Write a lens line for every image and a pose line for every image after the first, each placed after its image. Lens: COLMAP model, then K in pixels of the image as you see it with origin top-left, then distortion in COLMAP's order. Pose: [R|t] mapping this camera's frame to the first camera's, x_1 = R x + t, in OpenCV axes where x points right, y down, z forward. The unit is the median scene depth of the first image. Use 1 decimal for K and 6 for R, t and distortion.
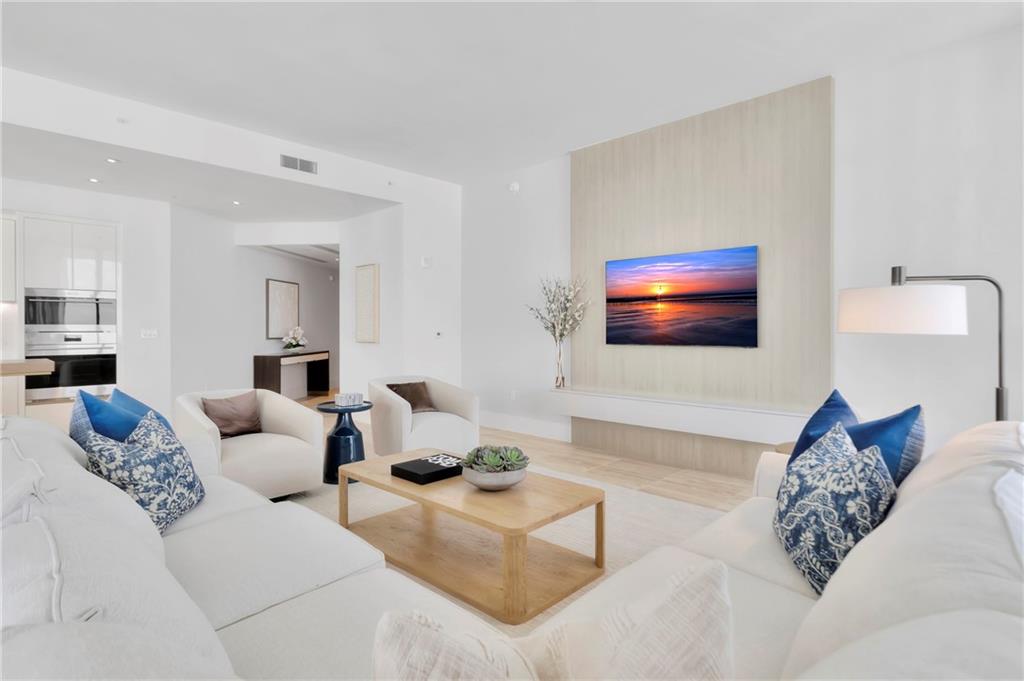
lens RADIAL K [[527.6, 0, 511.1], [0, 527.6, 332.3], [0, 0, 1]] dist [0.003796, 0.000788]
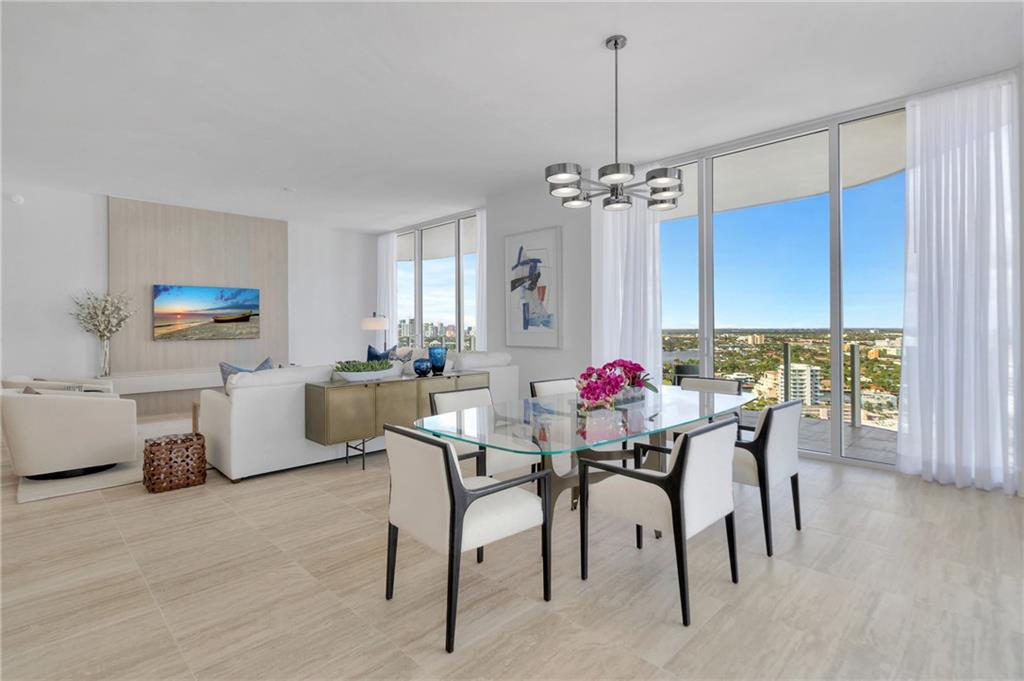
lens RADIAL K [[493.1, 0, 517.7], [0, 493.1, 330.4], [0, 0, 1]] dist [-0.002939, 0.000629]
pose [[0.008394, -0.007508, 0.999937, -1.281179], [0.013181, 0.999886, 0.007397, -0.002491], [-0.999878, 0.013118, 0.008492, -0.034095]]
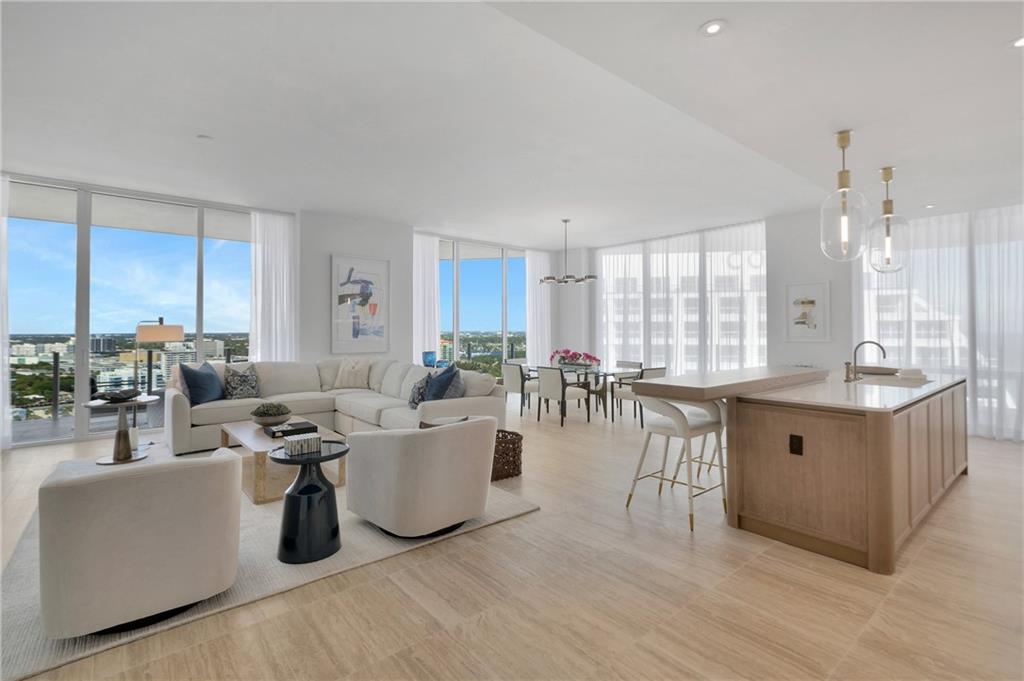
lens RADIAL K [[472.8, 0, 517.6], [0, 472.8, 323.3], [0, 0, 1]] dist [0.002144, -0.000018]
pose [[-0.995096, 0.002264, 0.098890, -0.596538], [0.001560, 0.999973, -0.007197, -0.031328], [-0.098903, -0.007008, -0.995072, 1.450496]]
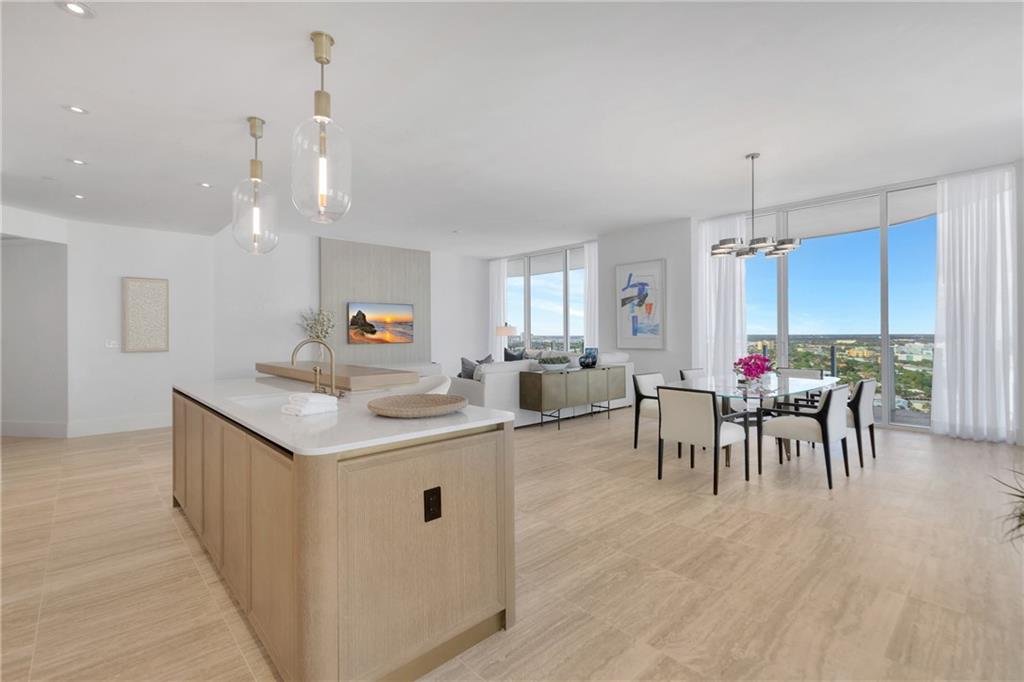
lens RADIAL K [[464.9, 0, 516.6], [0, 464.9, 336.1], [0, 0, 1]] dist [0.002773, -0.000628]
pose [[0.048667, -0.006459, 0.998794, -1.653594], [0.013153, 0.999897, 0.005825, -0.008568], [-0.998728, 0.012853, 0.048747, 0.307485]]
